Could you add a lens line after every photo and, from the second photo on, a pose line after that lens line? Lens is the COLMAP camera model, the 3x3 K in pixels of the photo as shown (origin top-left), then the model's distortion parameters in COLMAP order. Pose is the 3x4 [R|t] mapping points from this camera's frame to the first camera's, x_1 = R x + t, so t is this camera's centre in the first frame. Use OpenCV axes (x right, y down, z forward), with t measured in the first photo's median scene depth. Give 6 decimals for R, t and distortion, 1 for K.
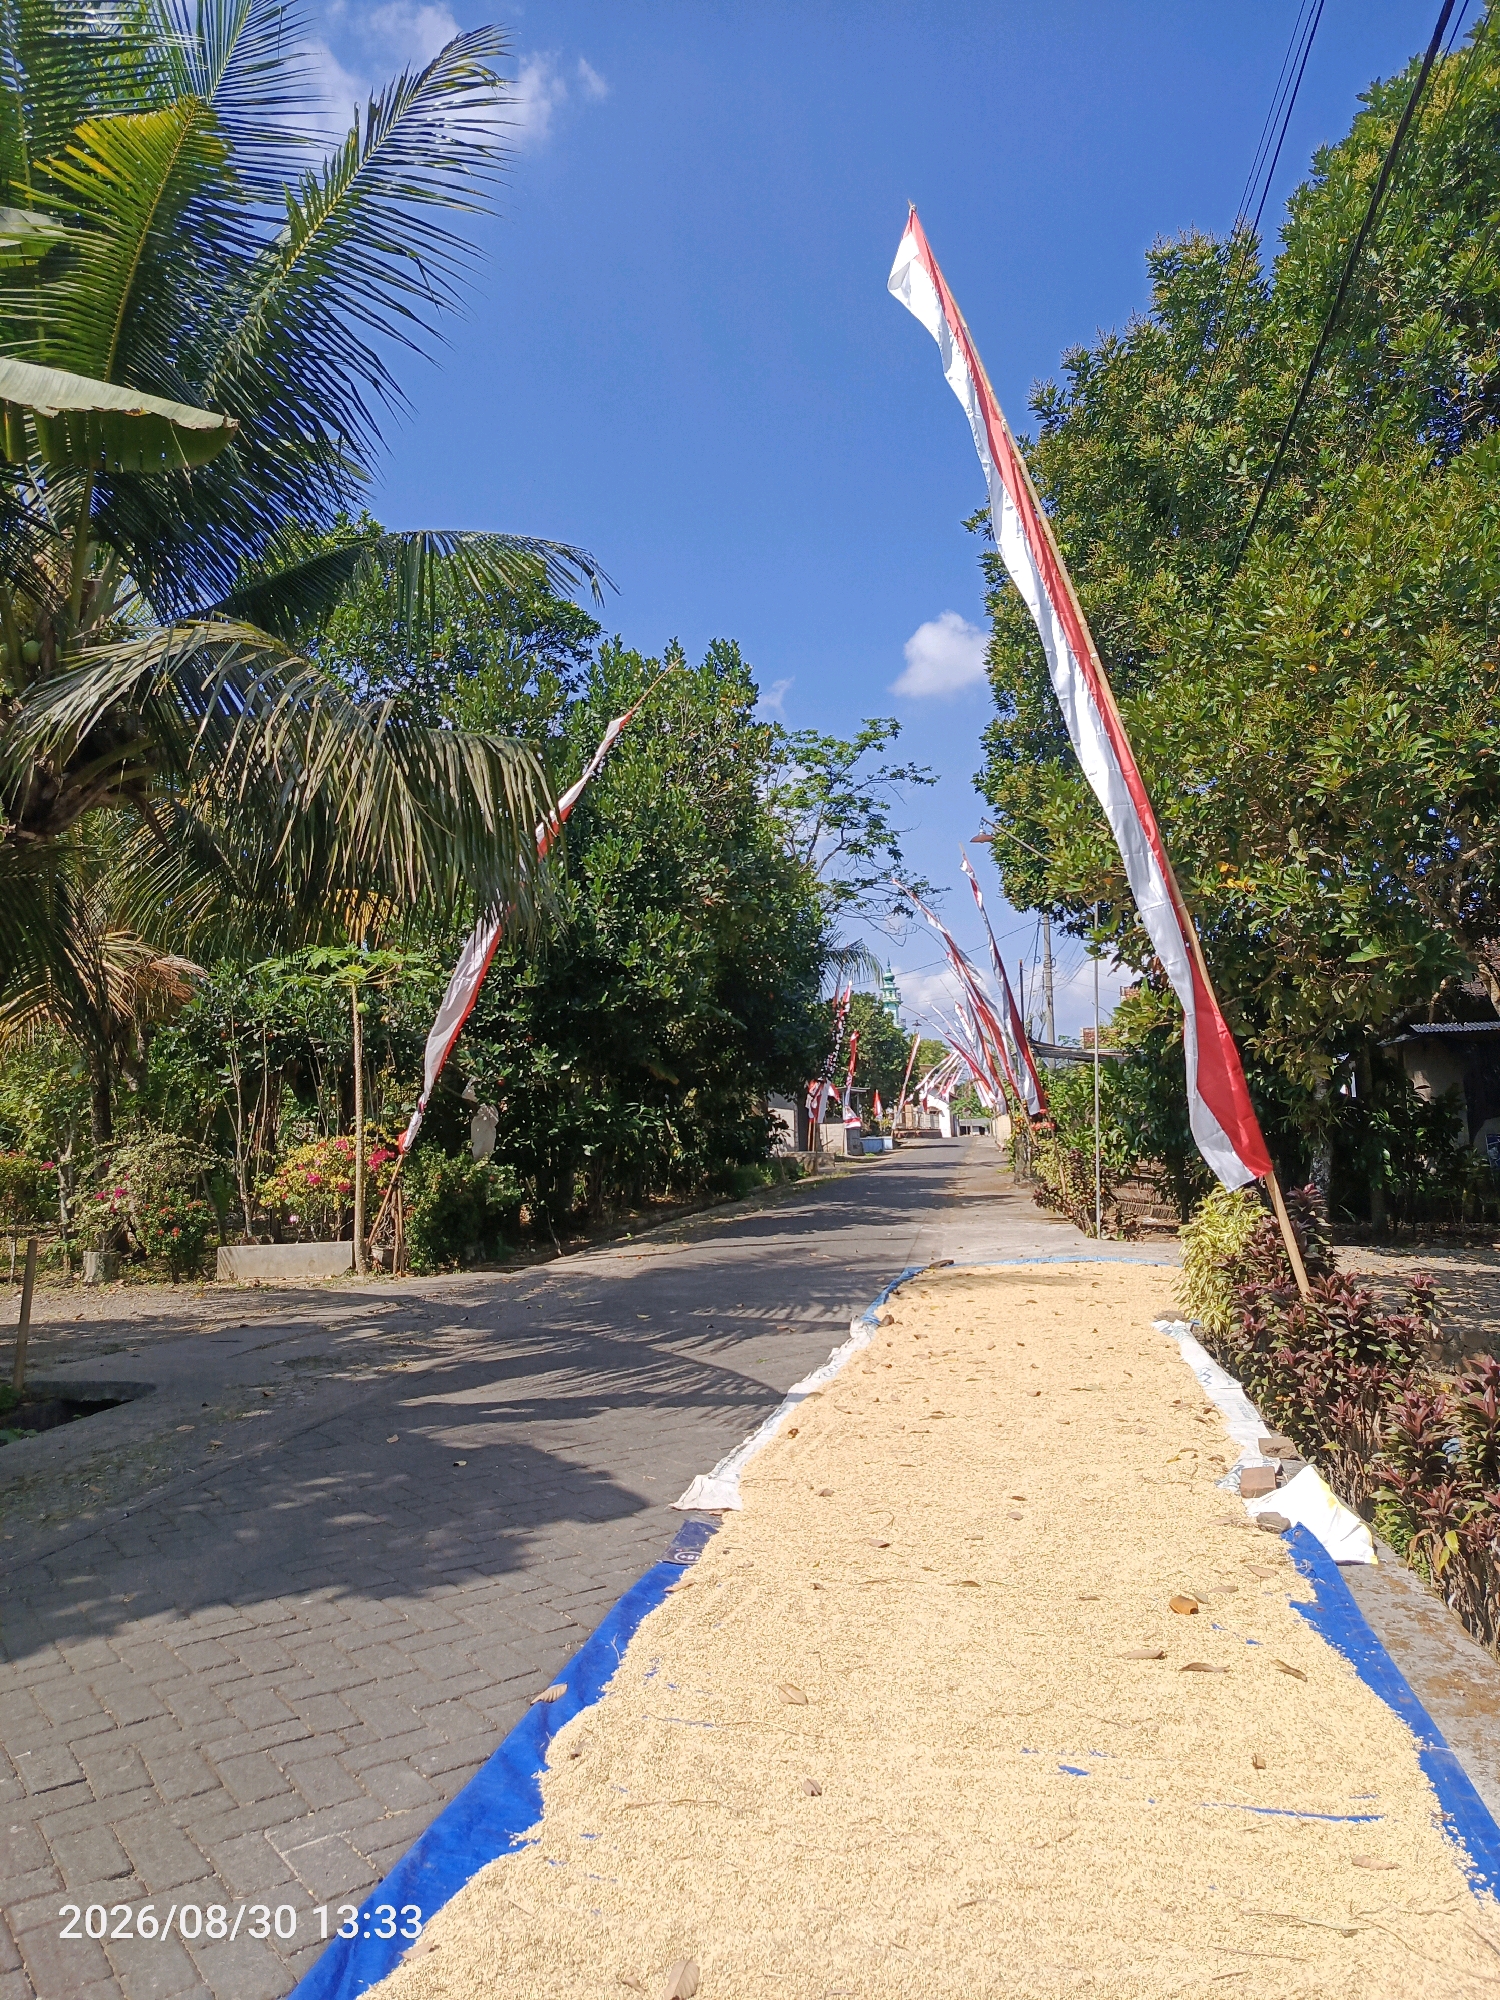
lens RADIAL K [[1405.1, 0, 753.5], [0, 1405.1, 1003.6], [0, 0, 1]] dist [0.024302, -0.009943]
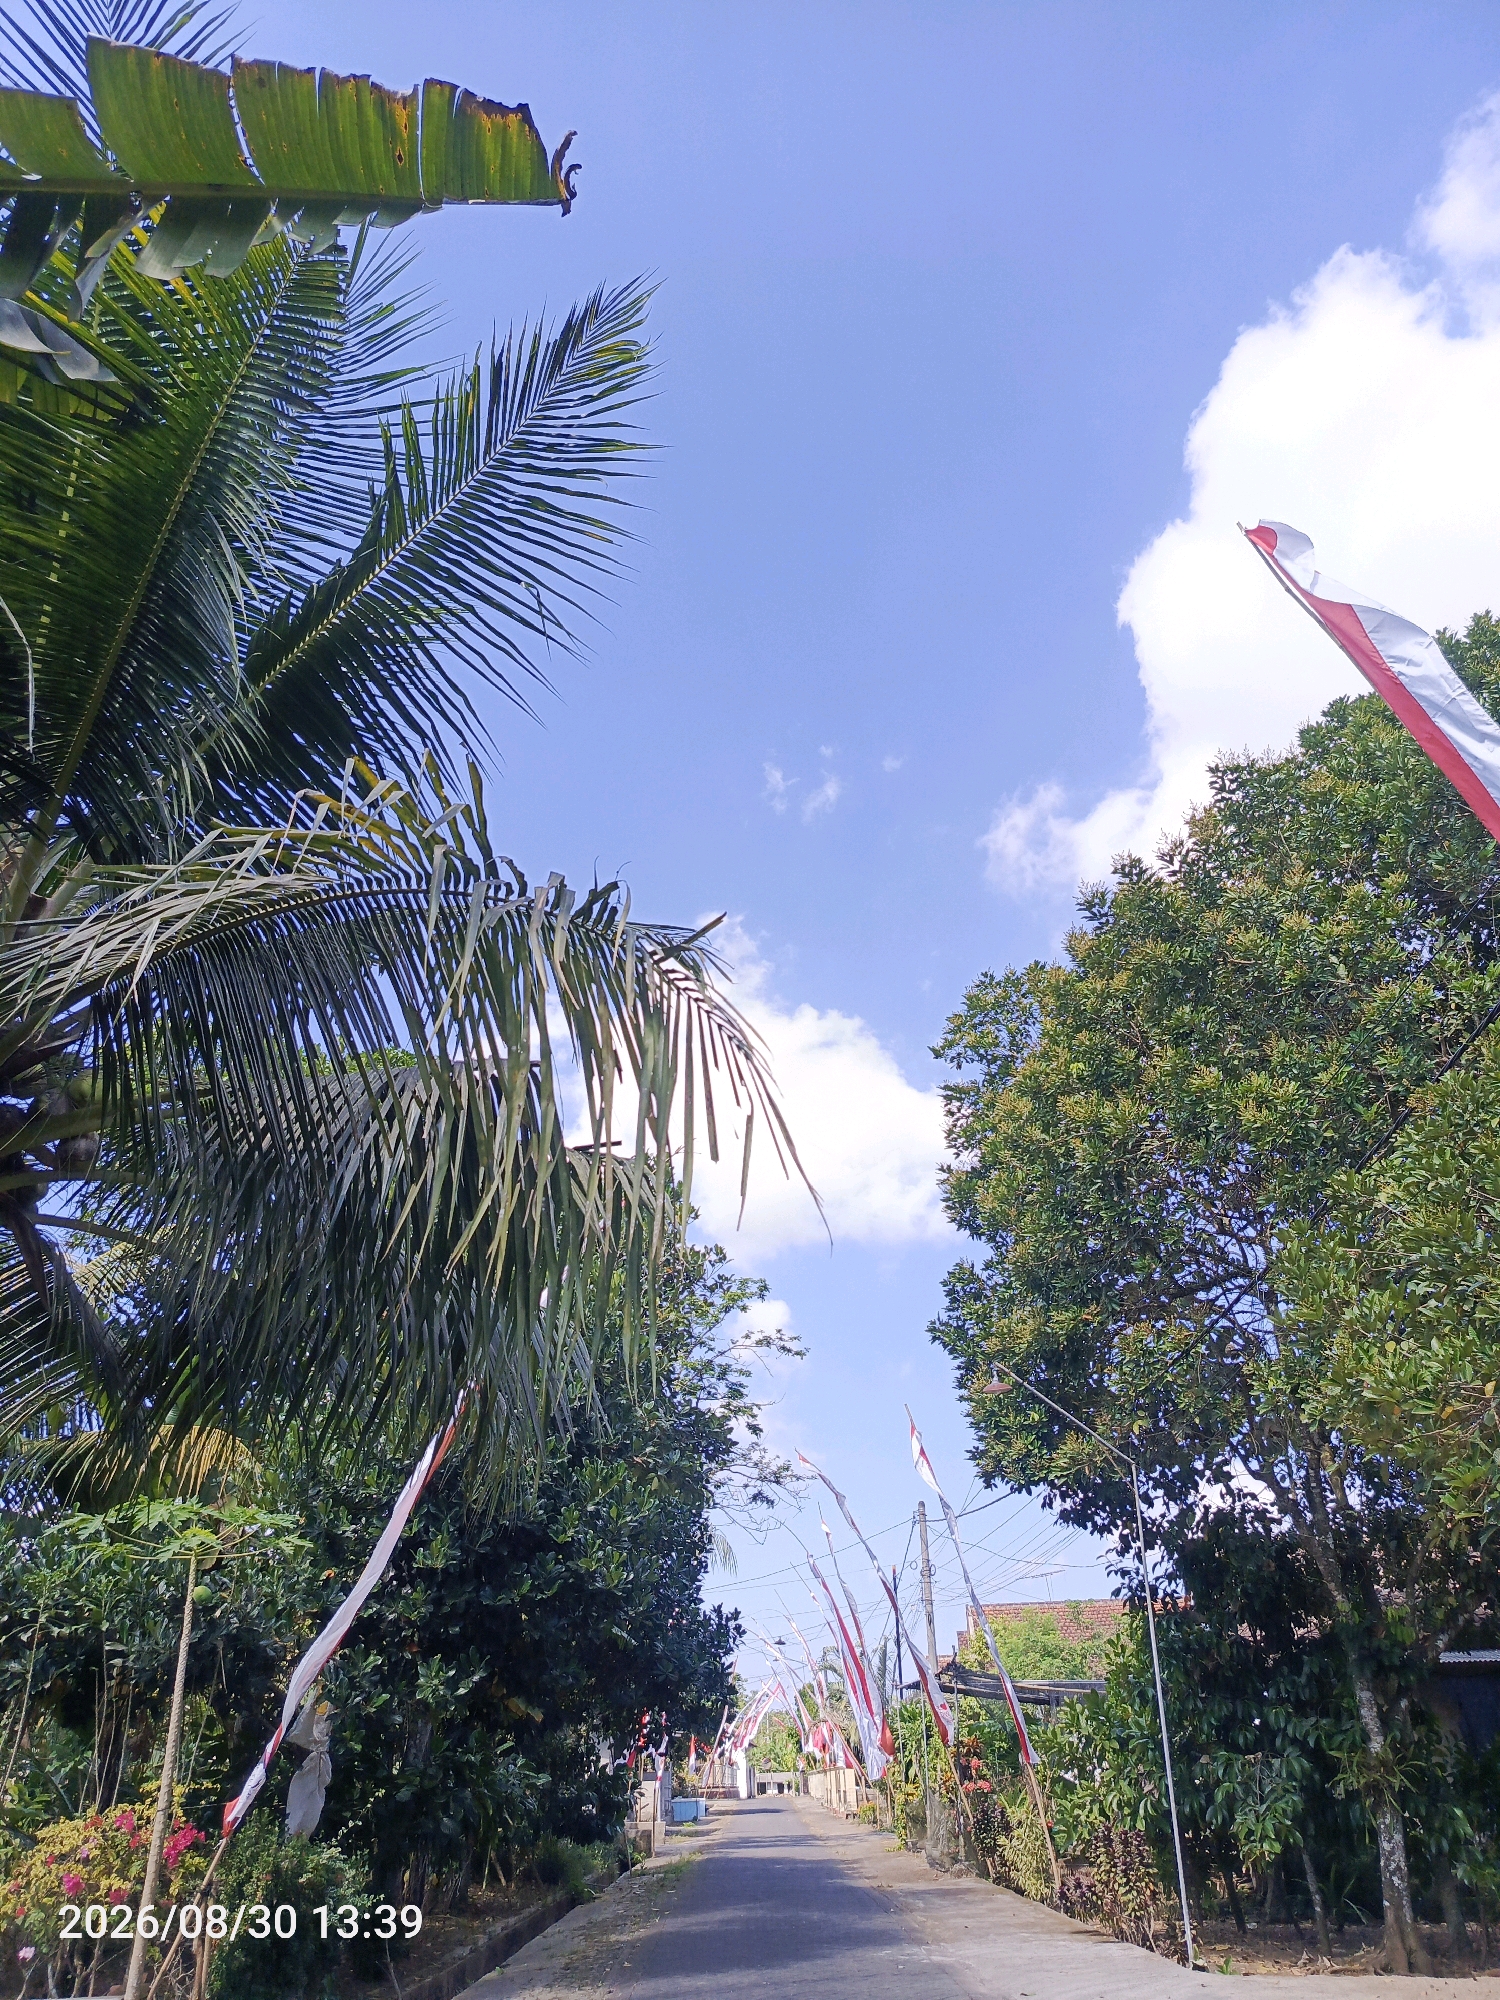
lens RADIAL K [[1405.1, 0, 745.2], [0, 1405.1, 996.6], [0, 0, 1]] dist [0.024302, -0.009943]
pose [[0.985544, 0.084185, 0.147022, -0.109081], [-0.016975, 0.912504, -0.408715, 0.011811], [-0.168566, 0.400311, 0.900742, 0.156758]]
